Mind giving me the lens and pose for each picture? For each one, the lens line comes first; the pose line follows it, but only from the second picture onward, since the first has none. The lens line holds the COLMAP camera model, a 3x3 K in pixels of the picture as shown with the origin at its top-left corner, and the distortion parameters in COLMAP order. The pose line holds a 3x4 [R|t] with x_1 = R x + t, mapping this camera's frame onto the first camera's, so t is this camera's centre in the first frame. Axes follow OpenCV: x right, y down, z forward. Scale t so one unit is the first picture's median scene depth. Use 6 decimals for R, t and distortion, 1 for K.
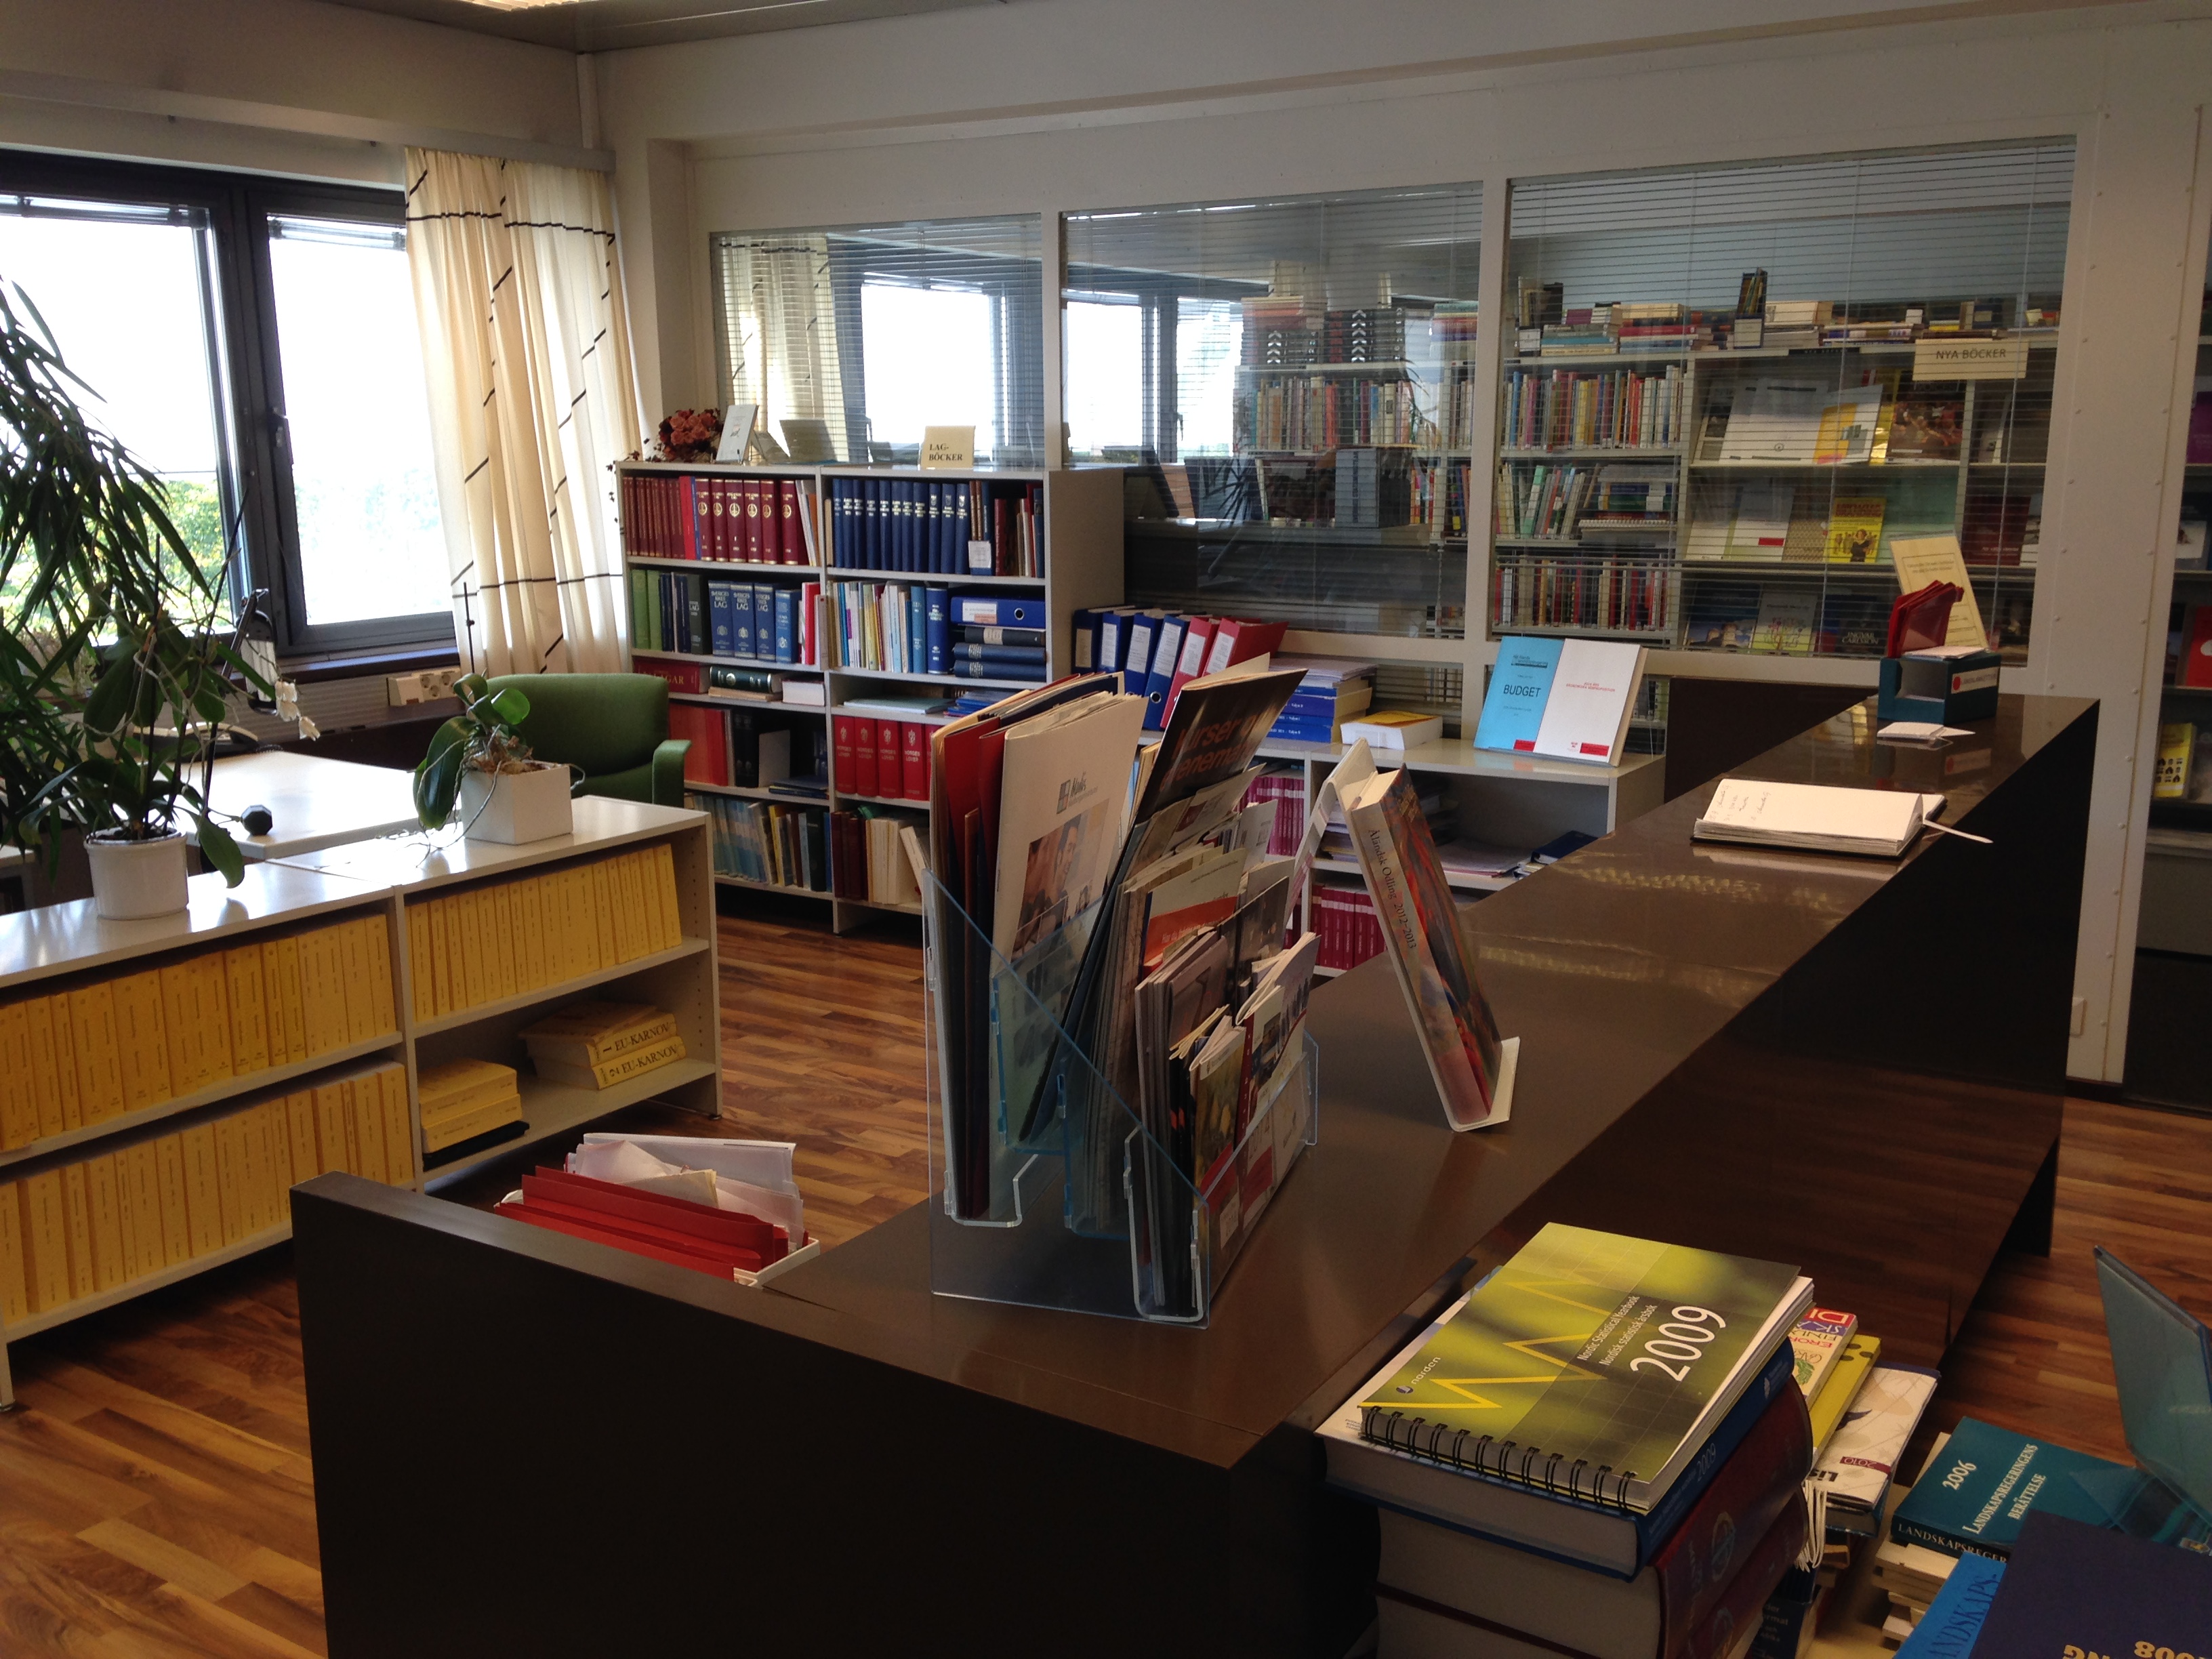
lens RADIAL K [[2050.8, 0, 1071.9], [0, 2050.8, 843.7], [0, 0, 1]] dist [0.188549, -0.285603]
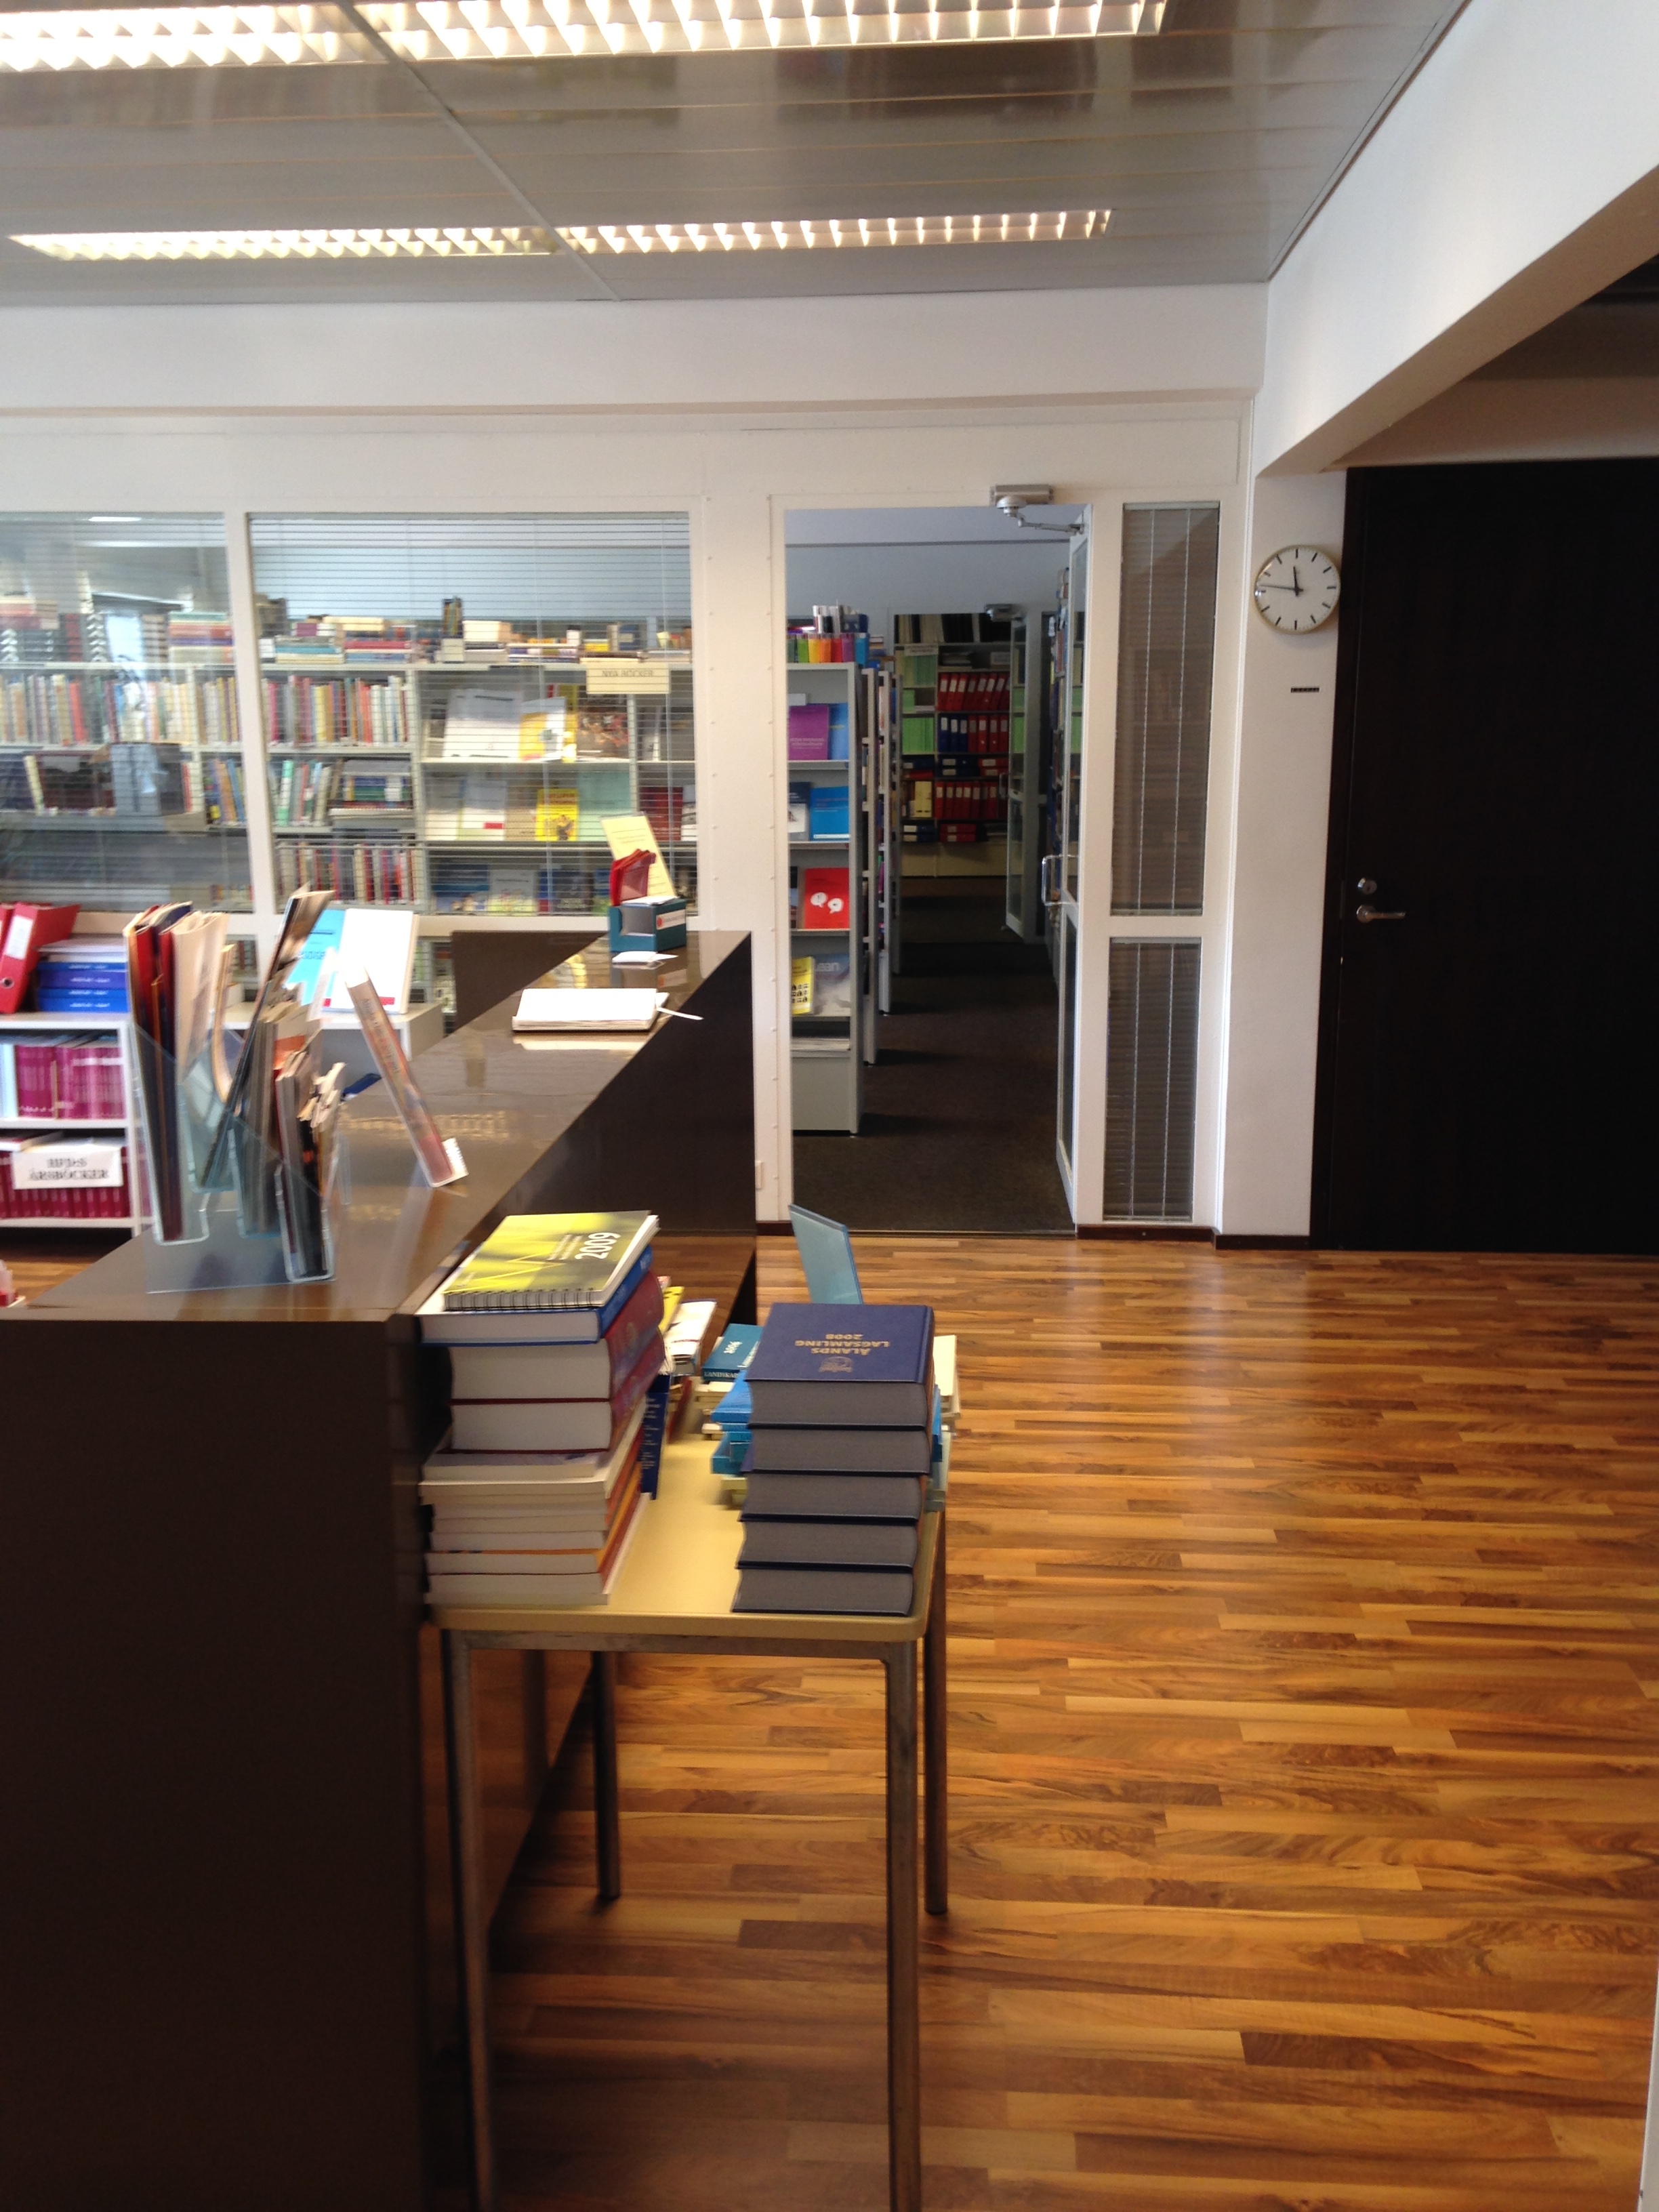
lens RADIAL K [[2085.5, 0, 829.5], [0, 2085.5, 1106.0], [0, 0, 1]] dist [0.138504, -0.028047]
pose [[0.878034, -0.090452, 0.469974, -0.079921], [0.098258, 0.995129, 0.007952, 0.025684], [-0.468404, 0.039196, 0.882644, -0.149812]]
